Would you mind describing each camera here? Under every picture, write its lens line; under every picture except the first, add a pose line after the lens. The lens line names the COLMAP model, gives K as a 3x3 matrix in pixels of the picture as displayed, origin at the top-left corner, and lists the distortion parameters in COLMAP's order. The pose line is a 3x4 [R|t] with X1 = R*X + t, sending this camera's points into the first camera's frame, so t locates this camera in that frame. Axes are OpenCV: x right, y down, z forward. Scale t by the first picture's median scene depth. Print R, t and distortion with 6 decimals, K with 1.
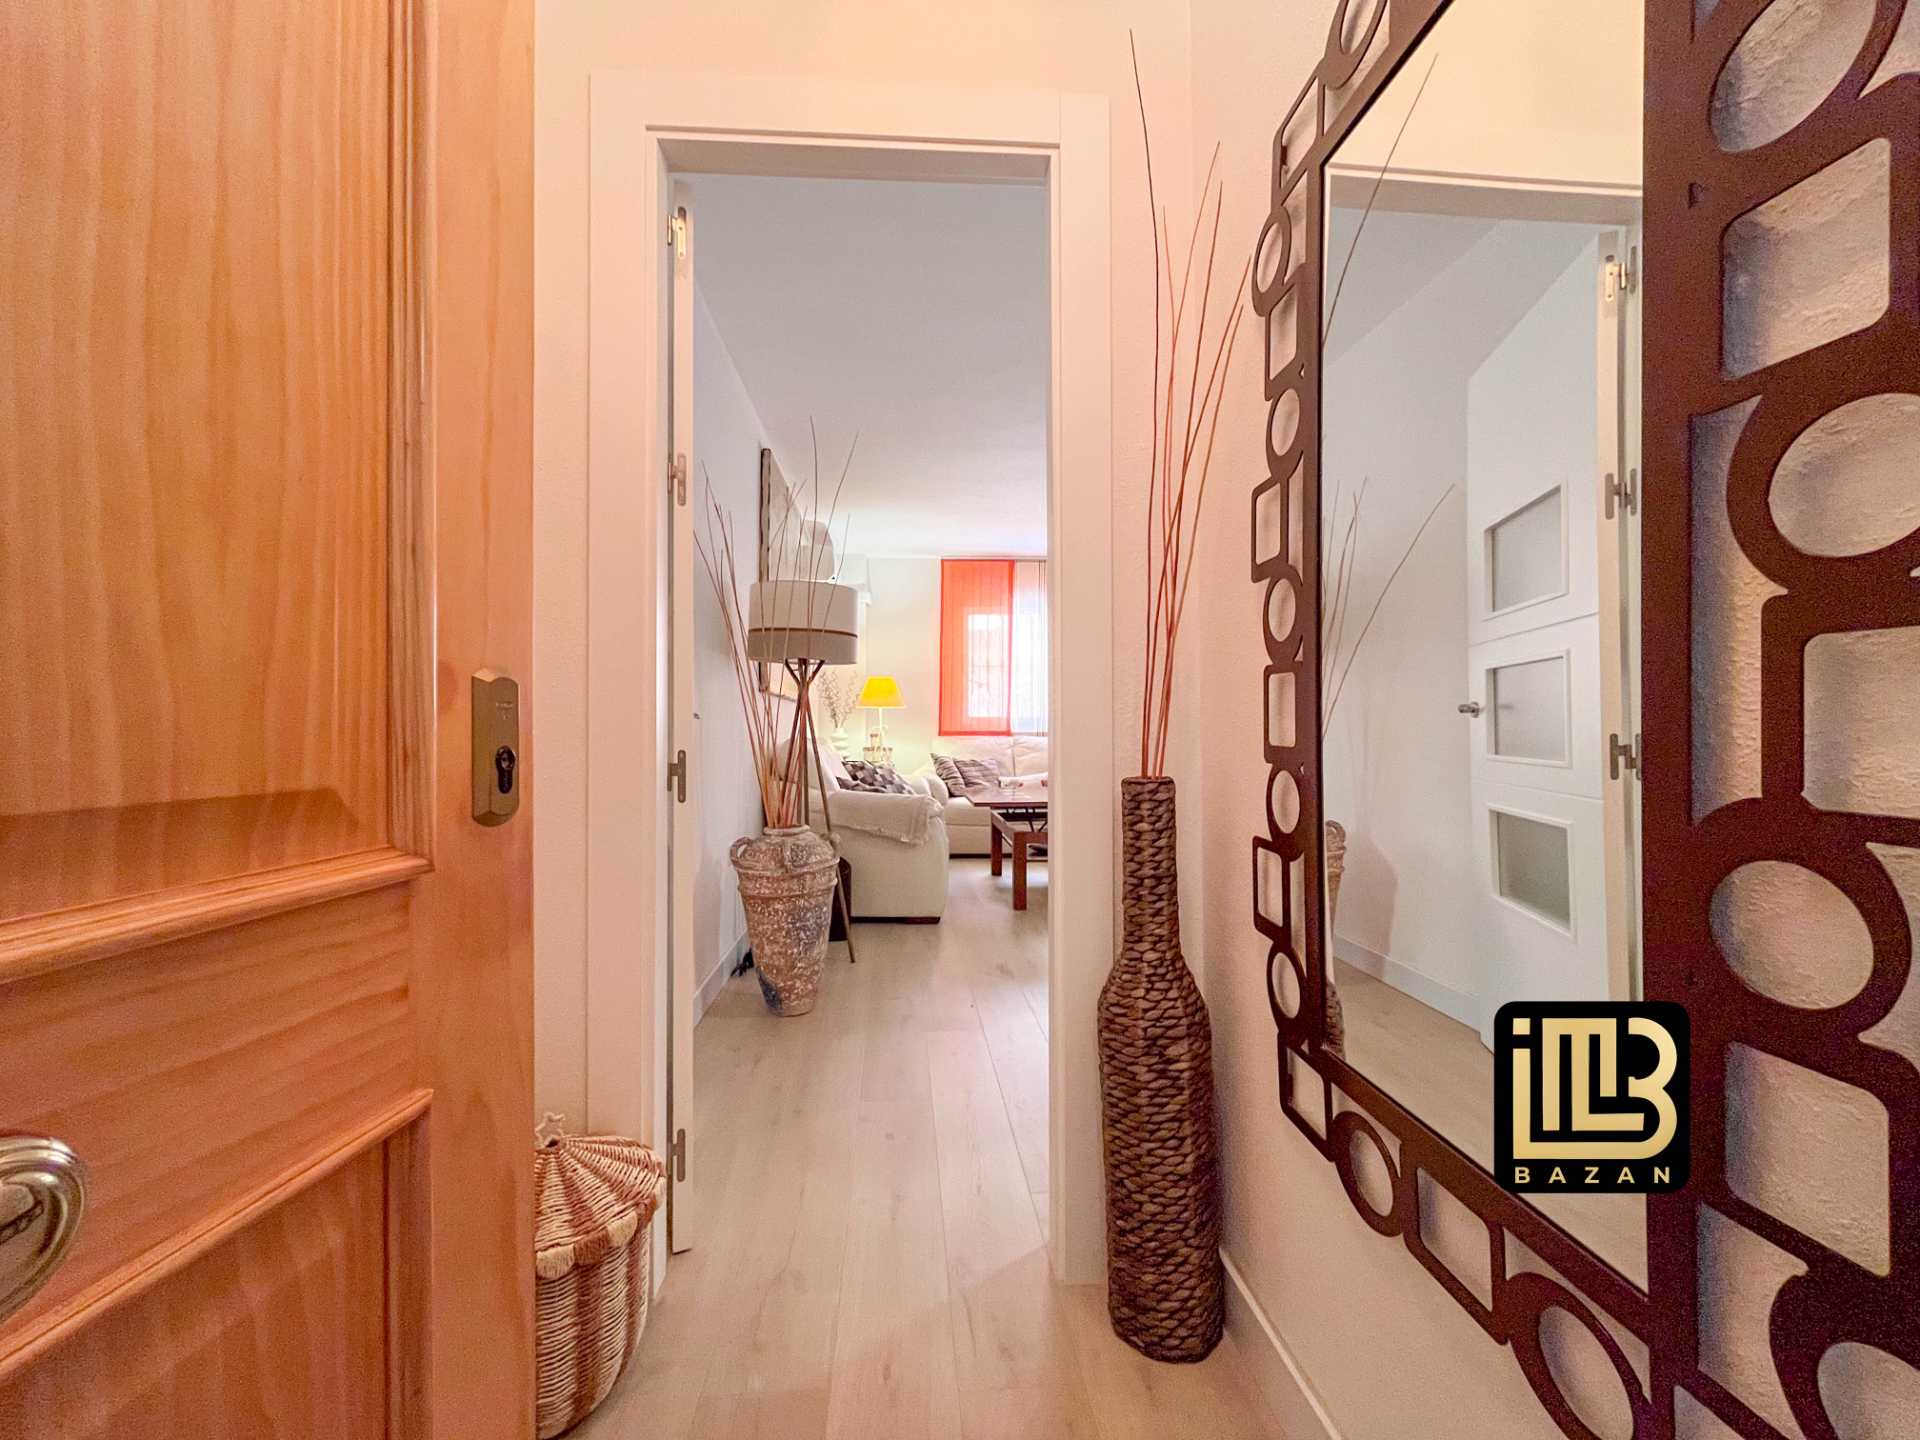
lens RADIAL K [[777.1, 0, 959.7], [0, 777.1, 723.6], [0, 0, 1]] dist [-0.002270, -0.000205]
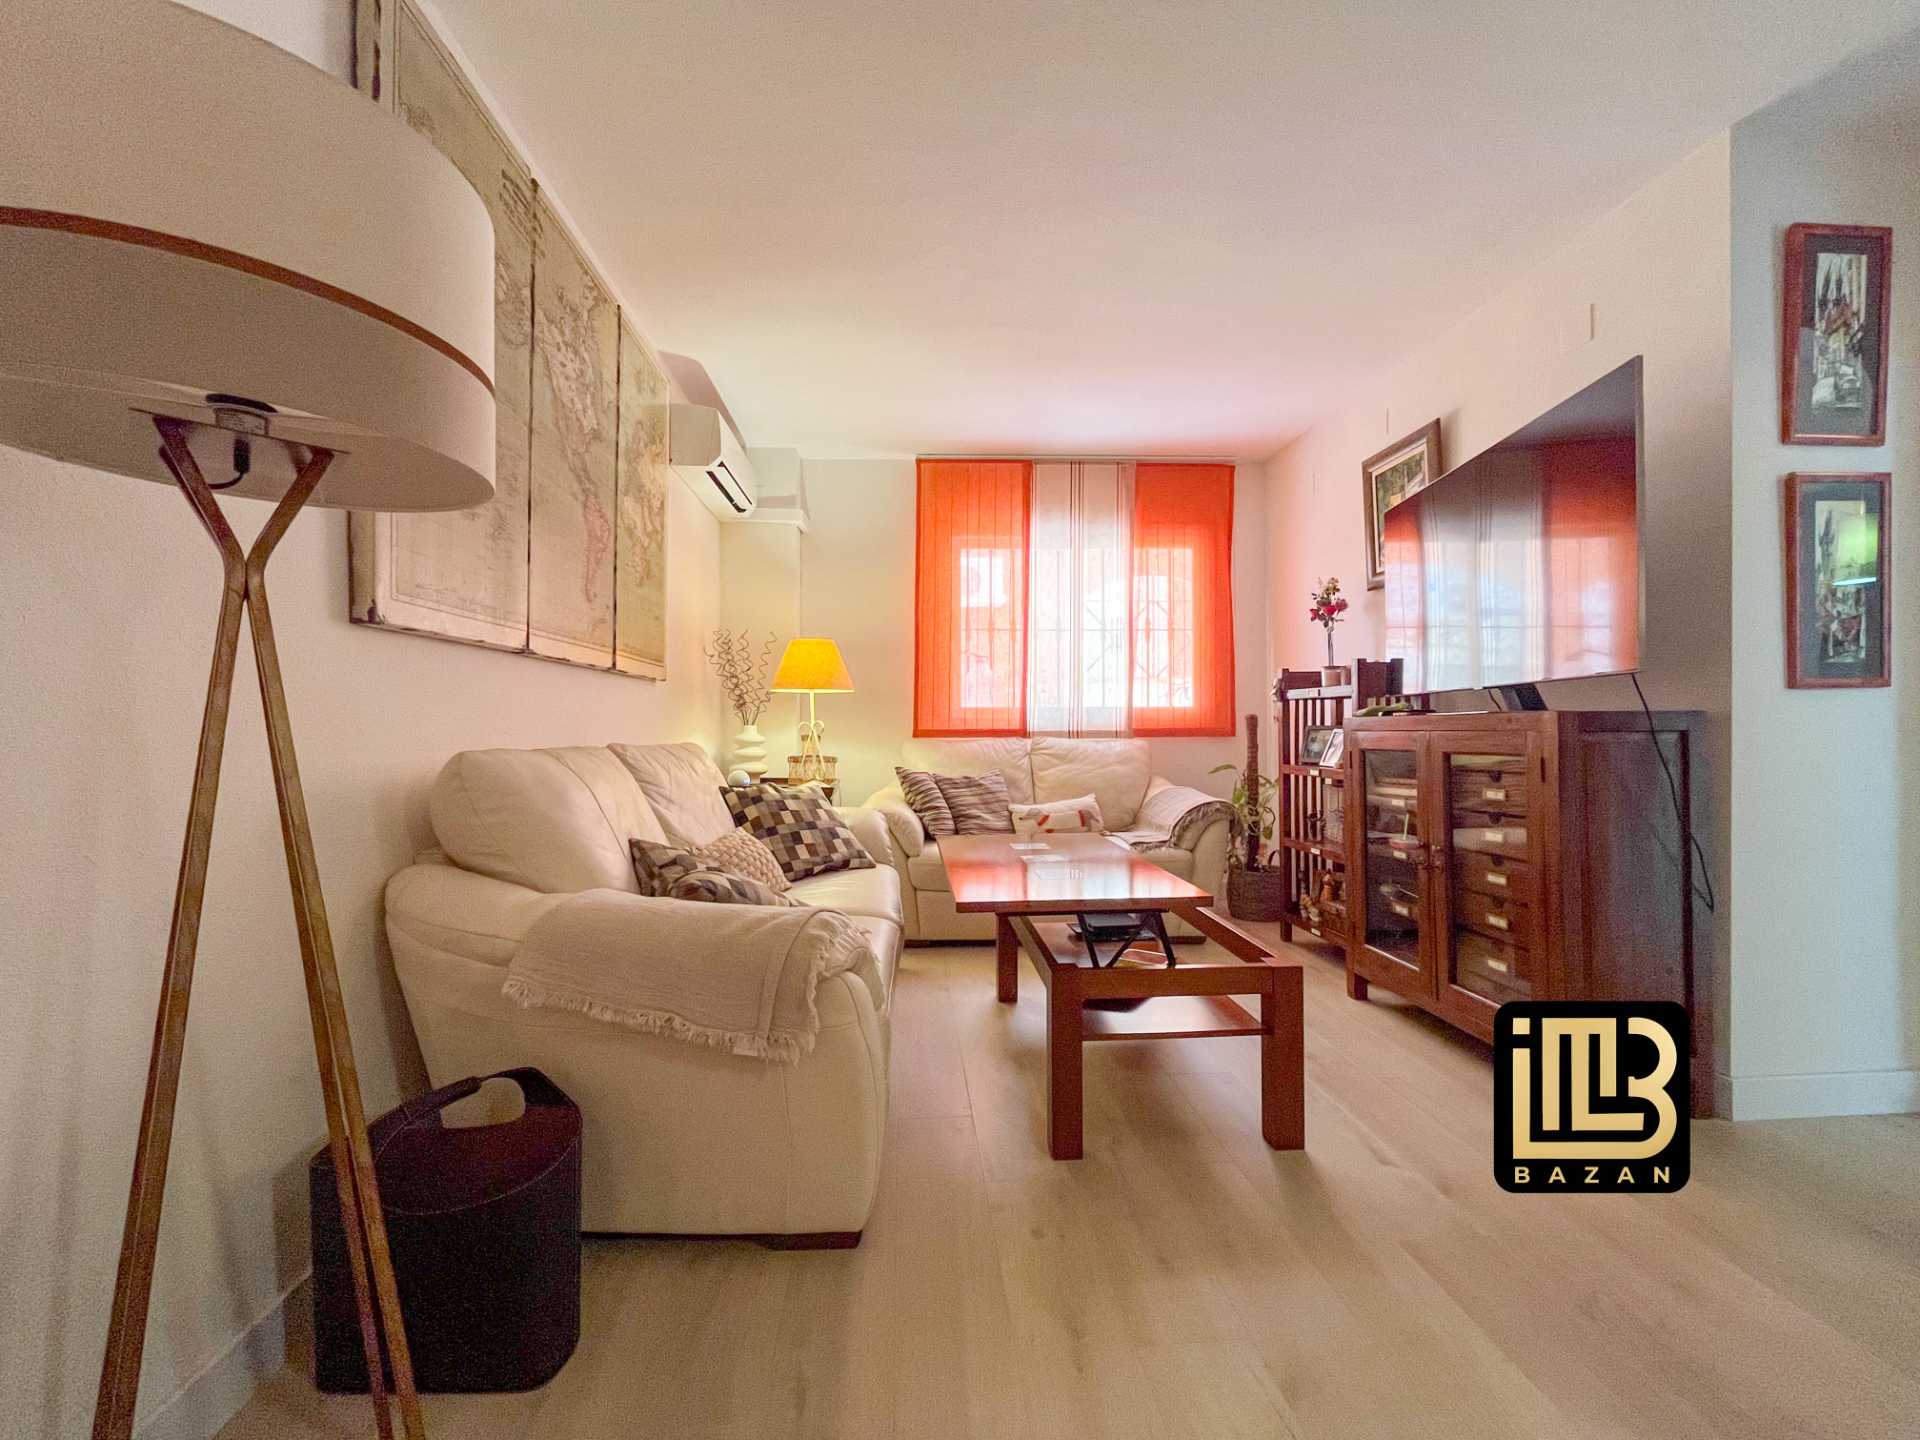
lens RADIAL K [[777.1, 0, 959.7], [0, 777.1, 723.6], [0, 0, 1]] dist [-0.002270, -0.000205]
pose [[0.999969, -0.003641, -0.006921, 0.018975], [0.003661, 0.999989, 0.002833, 0.003639], [0.006911, -0.002858, 0.999972, 0.466003]]
